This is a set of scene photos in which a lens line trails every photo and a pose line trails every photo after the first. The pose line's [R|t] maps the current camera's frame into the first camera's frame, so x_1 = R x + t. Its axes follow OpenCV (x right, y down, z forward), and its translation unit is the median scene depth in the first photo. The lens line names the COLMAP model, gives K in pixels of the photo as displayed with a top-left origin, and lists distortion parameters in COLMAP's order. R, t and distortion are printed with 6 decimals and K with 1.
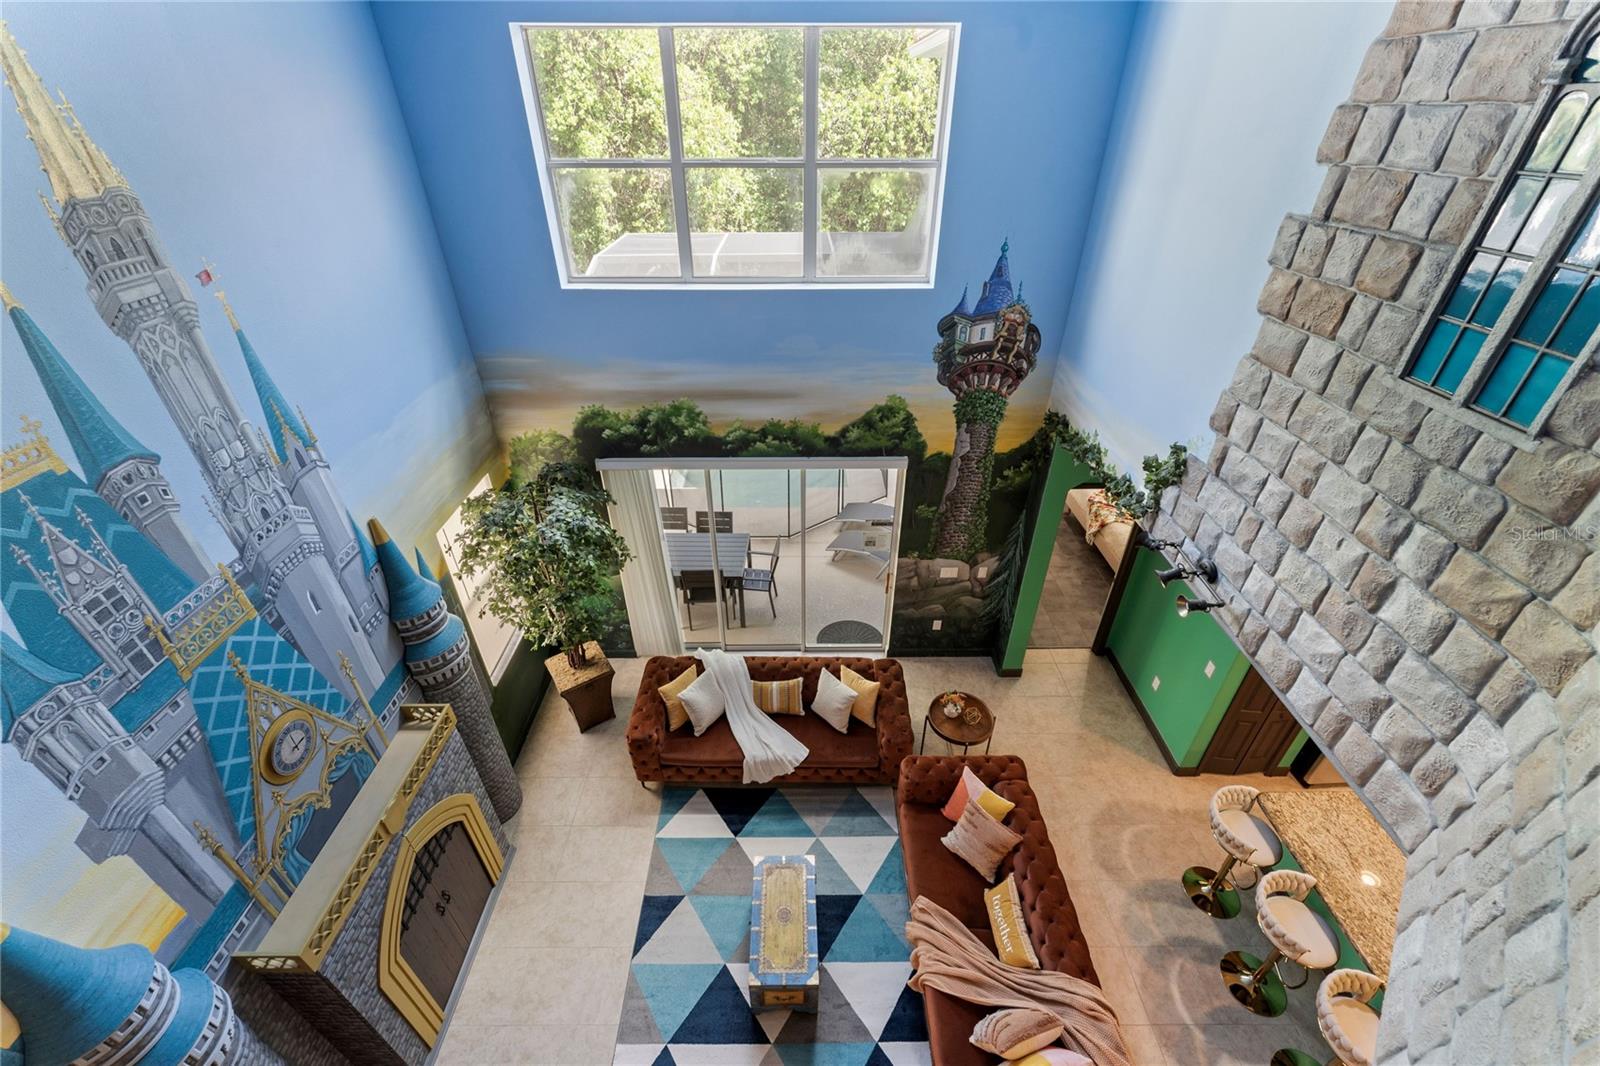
lens RADIAL K [[646.8, 0, 801.8], [0, 646.8, 536.0], [0, 0, 1]] dist [-0.001051, -0.000259]
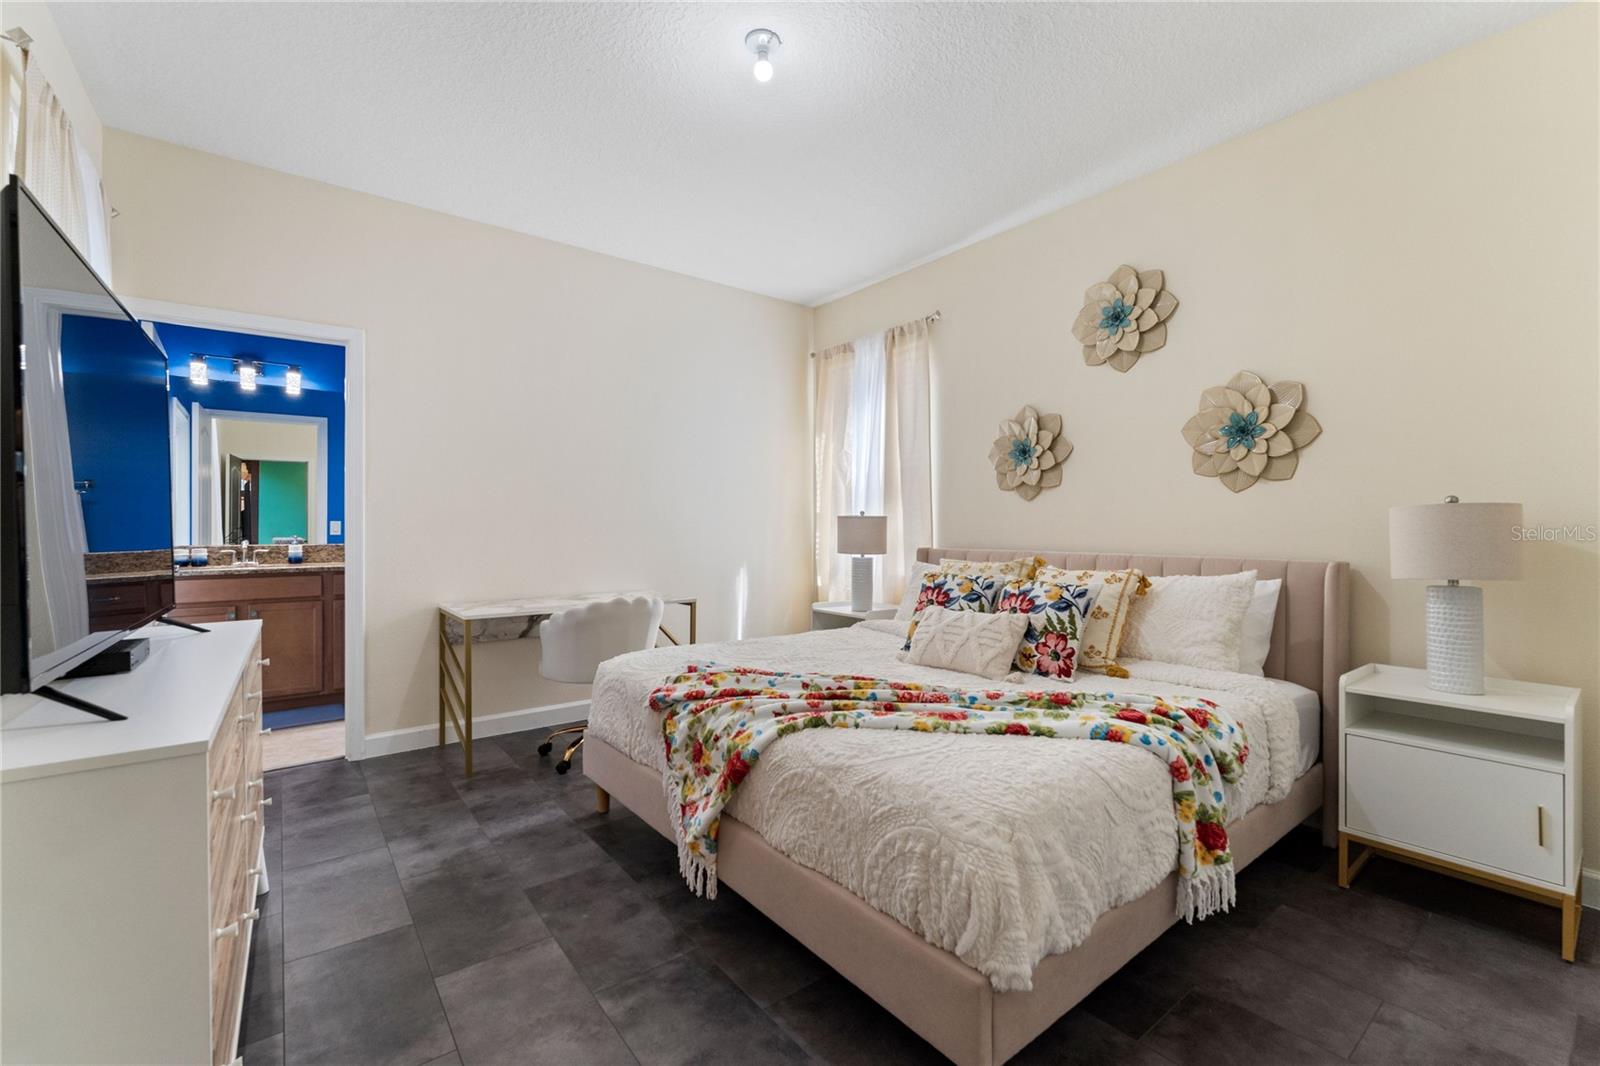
lens RADIAL K [[670.2, 0, 800.4], [0, 670.2, 534.3], [0, 0, 1]] dist [-0.002929, -0.000221]
pose [[0.795586, 0.002270, 0.605836, 0.387398], [0.333862, 0.832809, -0.441549, 0.023988], [-0.505548, 0.553556, 0.661814, 0.889226]]
